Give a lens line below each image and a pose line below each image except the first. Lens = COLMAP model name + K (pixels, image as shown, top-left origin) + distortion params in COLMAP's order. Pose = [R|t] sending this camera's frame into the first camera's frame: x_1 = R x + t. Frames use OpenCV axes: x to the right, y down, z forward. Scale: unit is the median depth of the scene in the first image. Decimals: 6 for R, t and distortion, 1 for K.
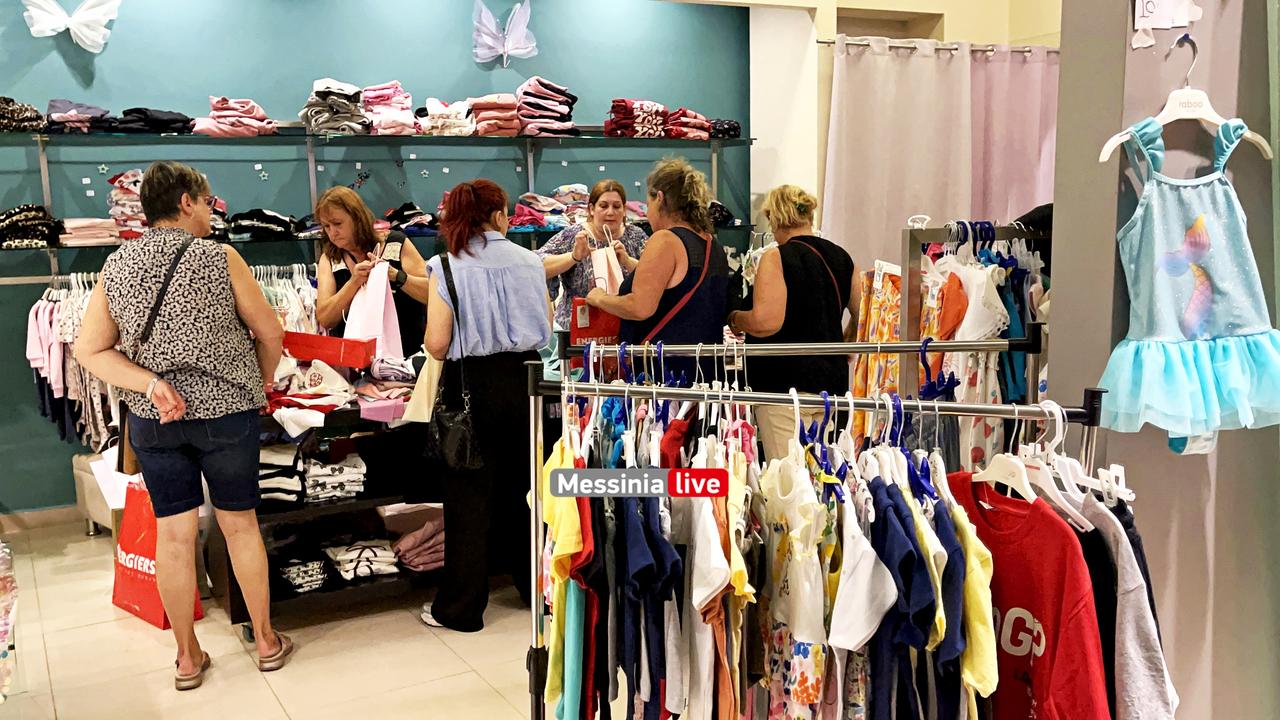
lens RADIAL K [[1118.1, 0, 633.5], [0, 1118.1, 371.0], [0, 0, 1]] dist [0.065123, -0.063321]
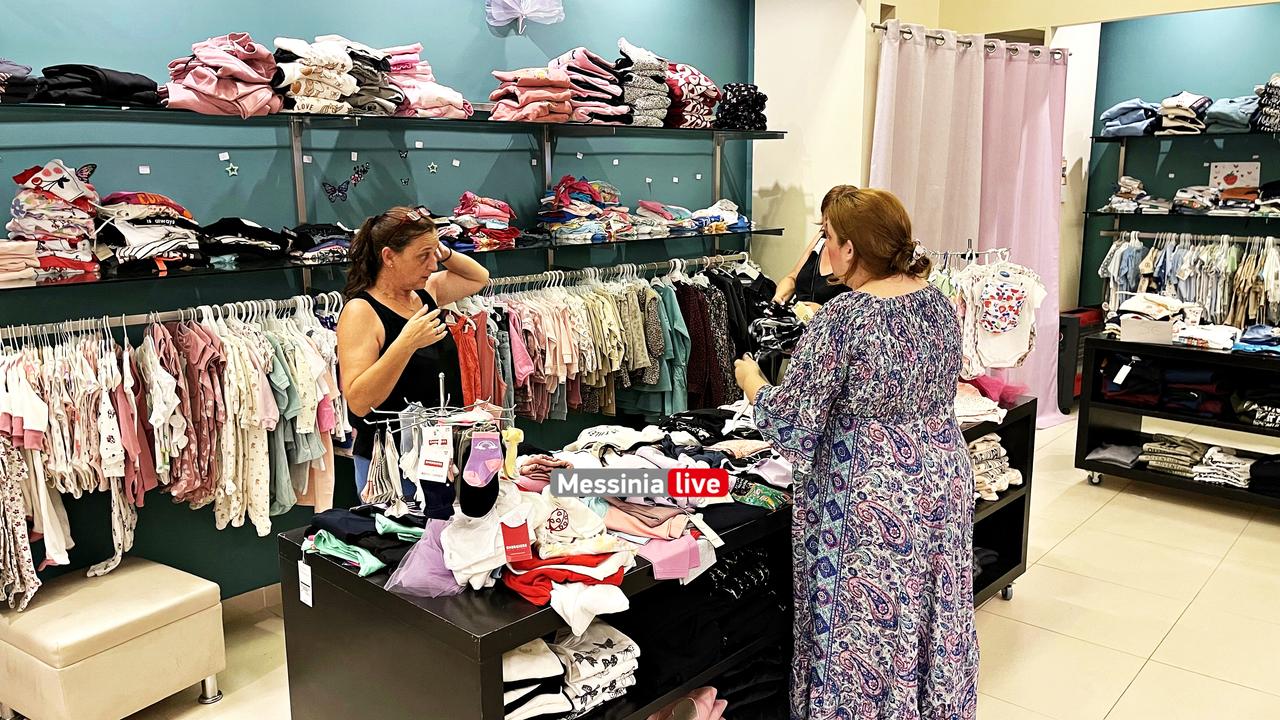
lens RADIAL K [[972.2, 0, 642.8], [0, 972.2, 352.2], [0, 0, 1]] dist [0.058824, -0.056490]
pose [[0.945297, -0.046360, 0.322900, -0.296088], [0.036522, 0.998667, 0.036464, -0.074210], [-0.324161, -0.022676, 0.945730, 0.344307]]
